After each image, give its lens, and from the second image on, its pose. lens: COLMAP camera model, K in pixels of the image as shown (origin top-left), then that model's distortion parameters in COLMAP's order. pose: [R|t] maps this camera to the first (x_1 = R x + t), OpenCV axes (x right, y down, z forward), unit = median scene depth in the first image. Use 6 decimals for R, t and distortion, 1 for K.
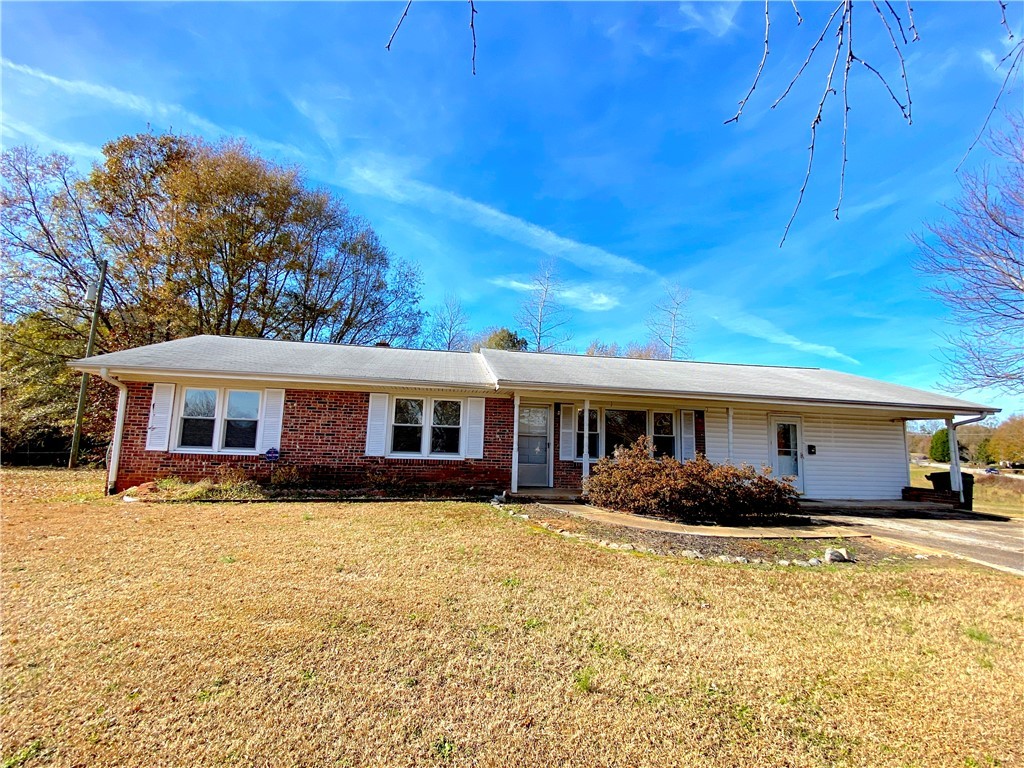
lens RADIAL K [[460.5, 0, 503.5], [0, 460.5, 387.9], [0, 0, 1]] dist [0.041659, -0.036505]
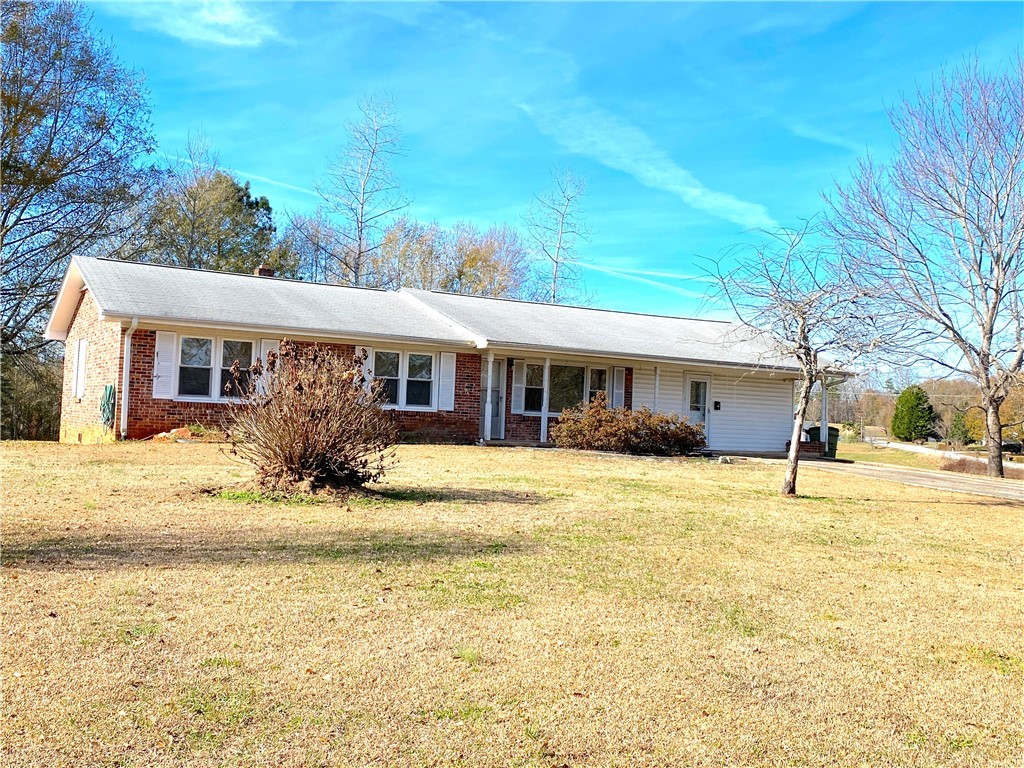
lens RADIAL K [[1055.0, 0, 512.0], [0, 1055.0, 384.0], [0, 0, 1]] dist [0.172768, -0.408592]
pose [[0.925970, 0.016374, 0.377241, -0.834272], [-0.053509, 0.994667, 0.088168, -0.128098], [-0.373786, -0.101826, 0.921909, -1.279205]]
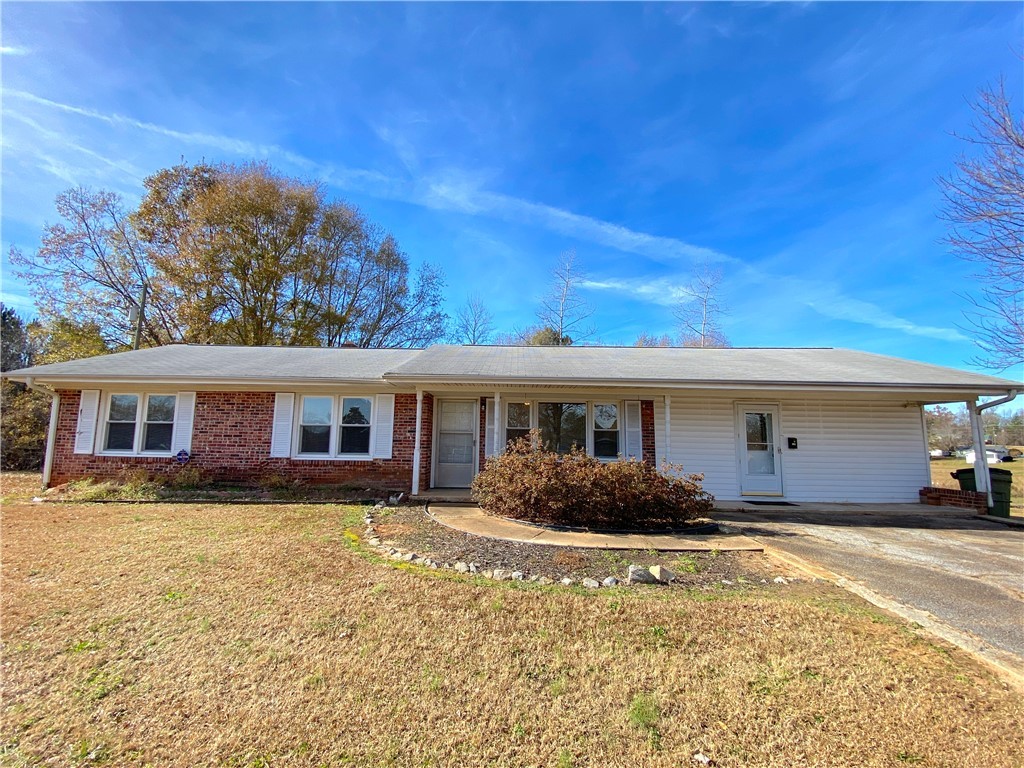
lens RADIAL K [[459.9, 0, 507.4], [0, 459.9, 385.3], [0, 0, 1]] dist [0.016330, -0.015980]
pose [[0.986615, -0.037059, -0.158797, 0.341481], [0.035356, 0.999283, -0.013532, 0.025322], [0.159185, 0.007737, 0.987218, 0.109575]]
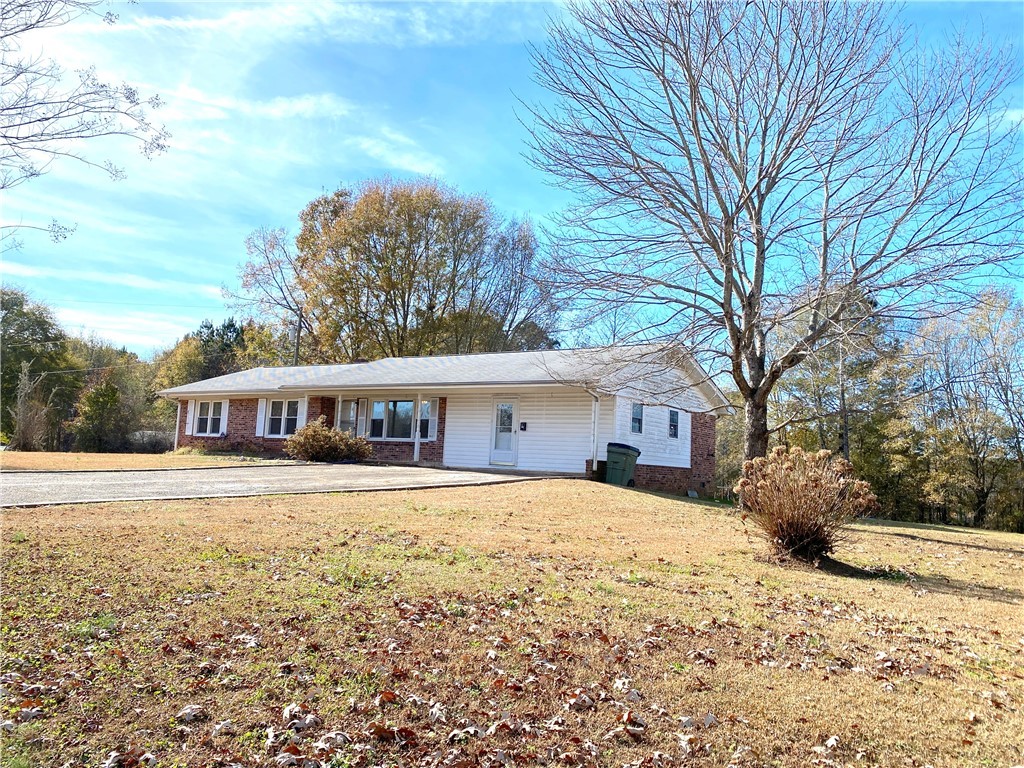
lens RADIAL K [[863.9, 0, 512.0], [0, 863.9, 384.0], [0, 0, 1]] dist [0.050795, -0.000788]
pose [[0.721879, -0.071594, -0.688306, 2.444051], [0.052535, 0.997433, -0.048650, 0.154050], [0.690022, -0.001040, 0.723787, -0.608441]]
